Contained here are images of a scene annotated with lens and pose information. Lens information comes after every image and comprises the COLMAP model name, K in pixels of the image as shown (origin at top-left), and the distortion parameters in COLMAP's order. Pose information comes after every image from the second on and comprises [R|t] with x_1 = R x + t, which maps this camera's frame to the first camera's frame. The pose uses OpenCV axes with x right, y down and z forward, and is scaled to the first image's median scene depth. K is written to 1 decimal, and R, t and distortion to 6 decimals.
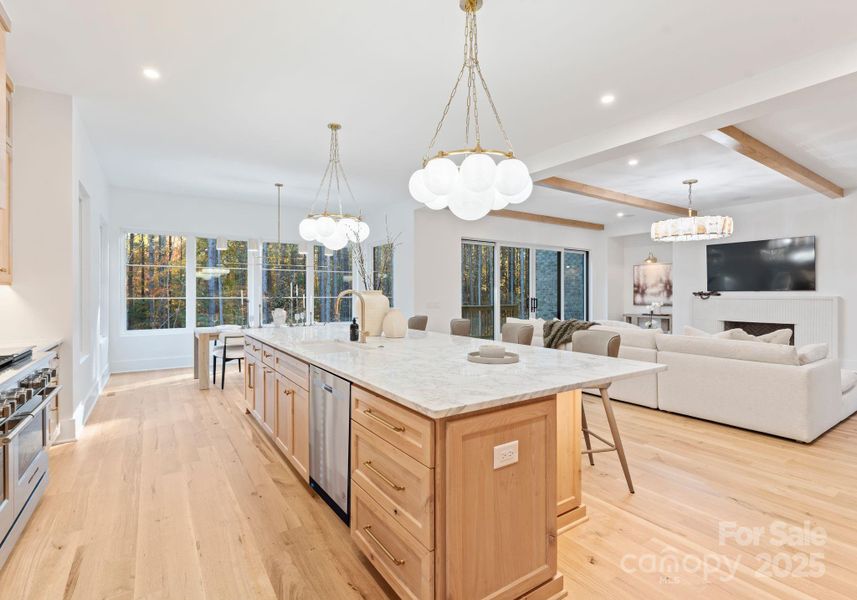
lens RADIAL K [[412.0, 0, 428.1], [0, 412.0, 295.2], [0, 0, 1]] dist [-0.001412, 0.000000]
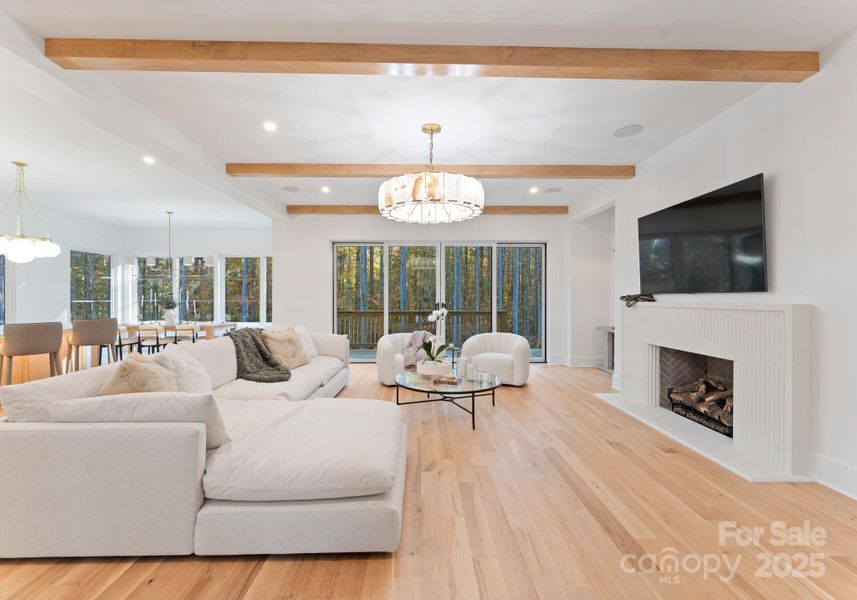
lens RADIAL K [[365.5, 0, 431.1], [0, 365.5, 293.4], [0, 0, 1]] dist [-0.000606, -0.000012]
pose [[0.840639, -0.006082, -0.541562, 0.617369], [-0.002009, 0.999895, -0.014346, -0.001813], [0.541593, 0.013148, 0.840538, 0.330194]]
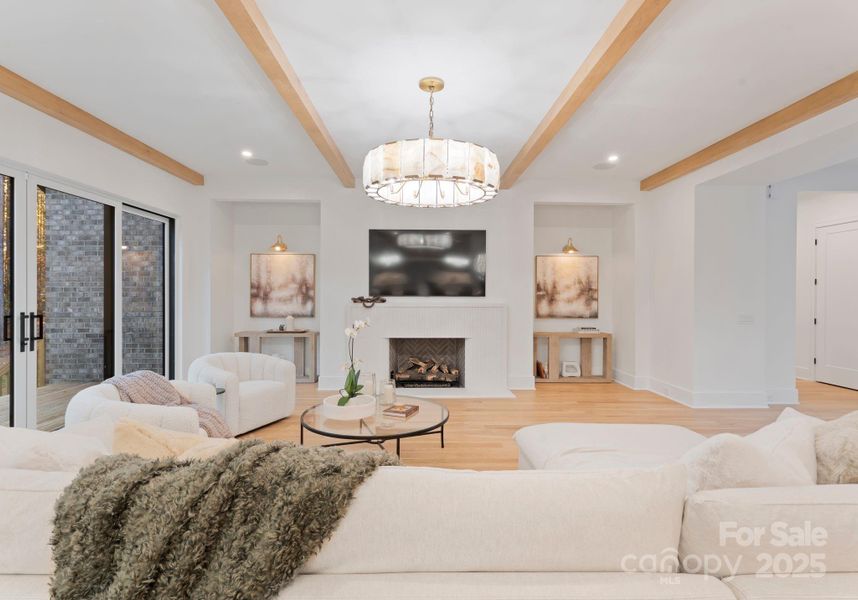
lens RADIAL K [[412.5, 0, 428.6], [0, 412.5, 295.2], [0, 0, 1]] dist [-0.001412, 0.000000]
pose [[0.545820, 0.004153, 0.837892, 0.133272], [-0.001487, 0.999991, -0.003987, -0.007556], [-0.837901, 0.000931, 0.545821, 0.468700]]
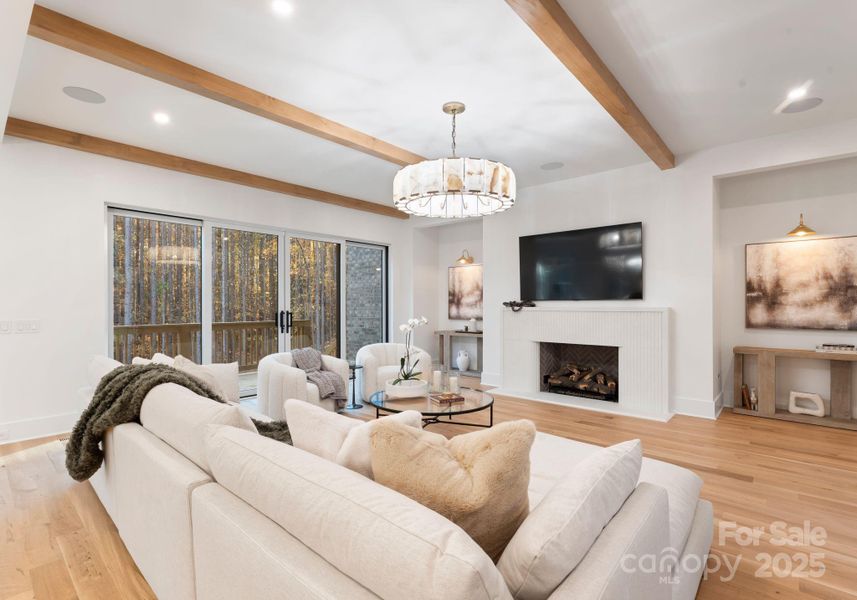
lens RADIAL K [[407.1, 0, 428.5], [0, 407.1, 300.0], [0, 0, 1]] dist [0.000639, -0.000087]
pose [[0.969773, 0.001662, 0.244002, 0.301391], [0.001840, 0.999899, -0.014127, -0.000804], [-0.244000, 0.014149, 0.969672, 0.300402]]
